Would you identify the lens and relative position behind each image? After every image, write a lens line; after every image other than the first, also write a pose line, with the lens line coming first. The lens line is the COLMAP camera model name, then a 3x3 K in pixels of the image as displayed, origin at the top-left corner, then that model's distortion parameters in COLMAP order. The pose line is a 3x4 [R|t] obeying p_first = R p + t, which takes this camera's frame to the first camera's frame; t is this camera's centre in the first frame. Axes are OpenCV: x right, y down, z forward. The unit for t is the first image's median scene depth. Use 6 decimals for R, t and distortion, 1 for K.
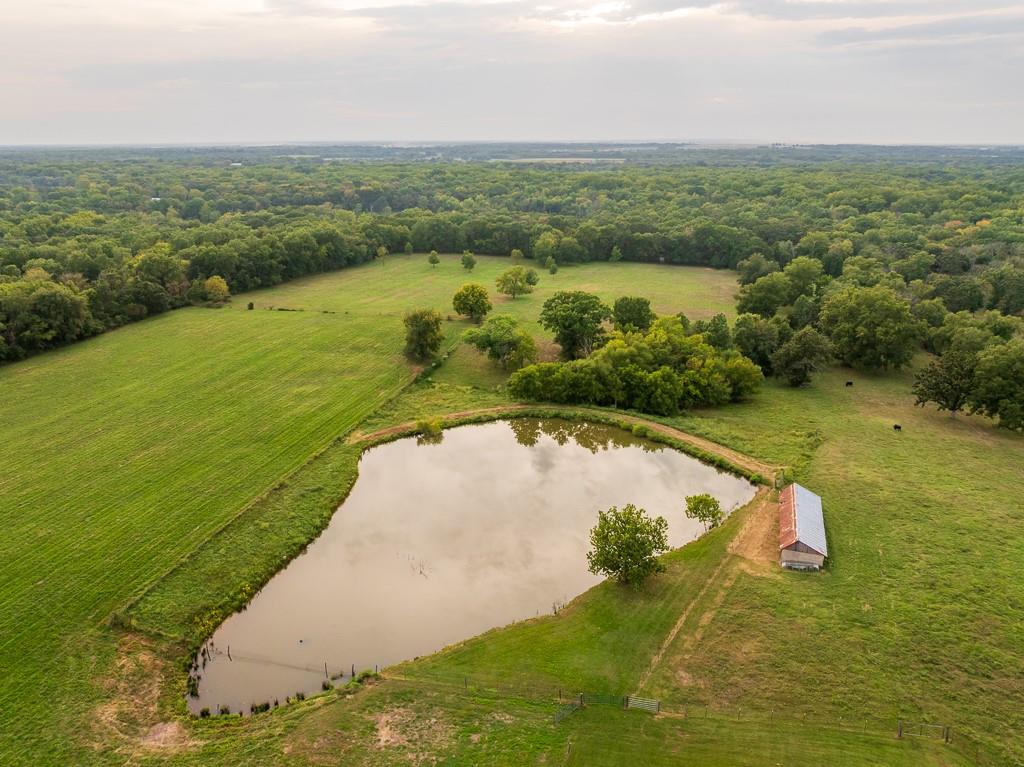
lens RADIAL K [[713.3, 0, 512.0], [0, 713.3, 383.5], [0, 0, 1]] dist [0.000140, -0.078379]
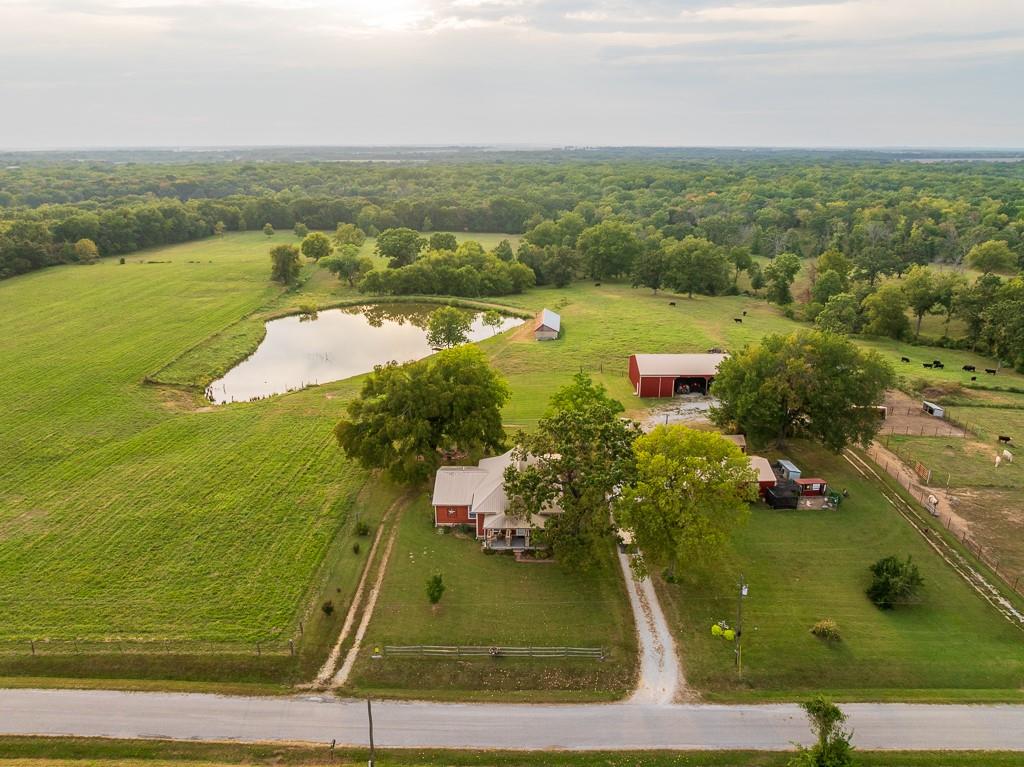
lens RADIAL K [[731.1, 0, 512.0], [0, 731.1, 383.5], [0, 0, 1]] dist [-0.057140, 0.026610]
pose [[0.966315, -0.075900, 0.245918, -0.054614], [0.079166, 0.996856, -0.003408, 0.148763], [-0.244886, 0.022762, 0.969285, -0.304872]]
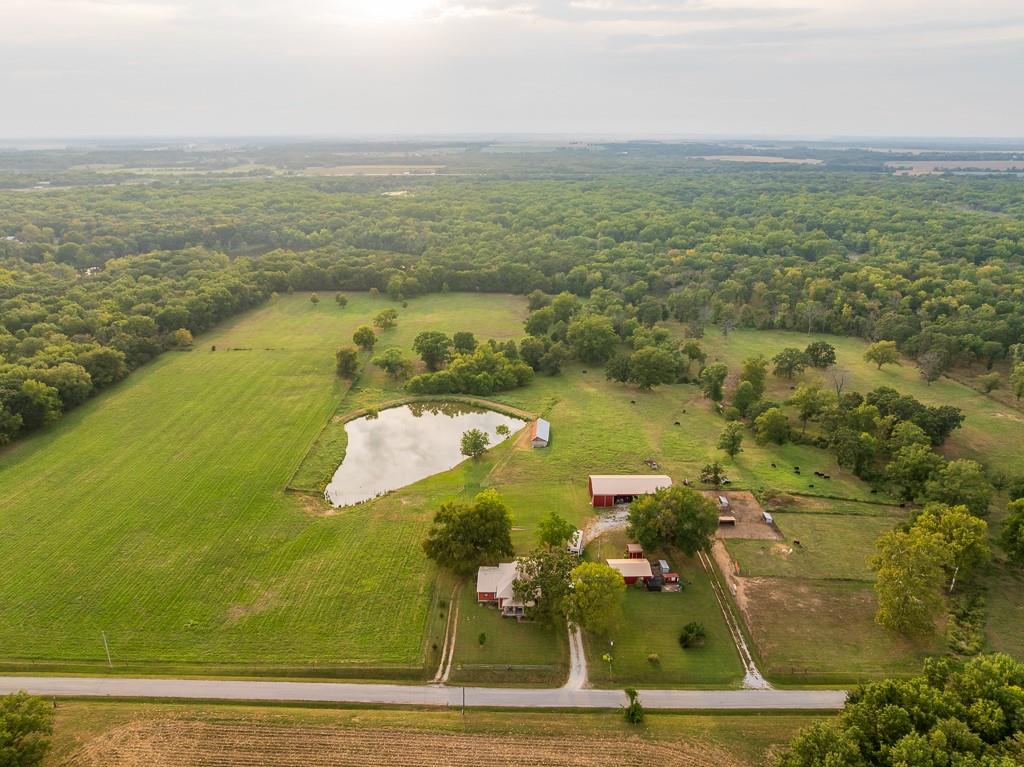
lens RADIAL K [[739.0, 0, 512.0], [0, 739.0, 383.5], [0, 0, 1]] dist [-0.034757, -0.000509]
pose [[0.967986, -0.079128, 0.238205, -0.133941], [0.076968, 0.996864, 0.018370, -0.014533], [-0.238911, 0.000553, 0.971041, -0.671054]]
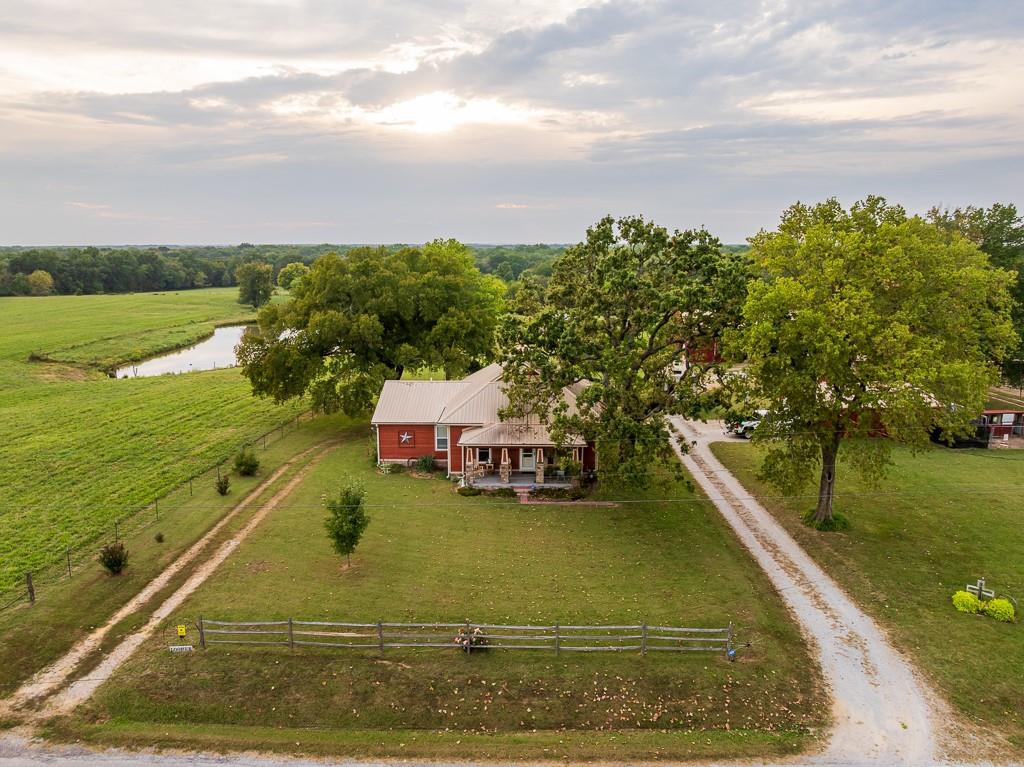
lens RADIAL K [[731.1, 0, 512.0], [0, 731.1, 383.5], [0, 0, 1]] dist [-0.057140, 0.026610]
pose [[0.966706, -0.043402, 0.252182, -0.022007], [0.080345, 0.987154, -0.138098, 0.224014], [-0.242949, 0.153762, 0.957775, -0.153538]]
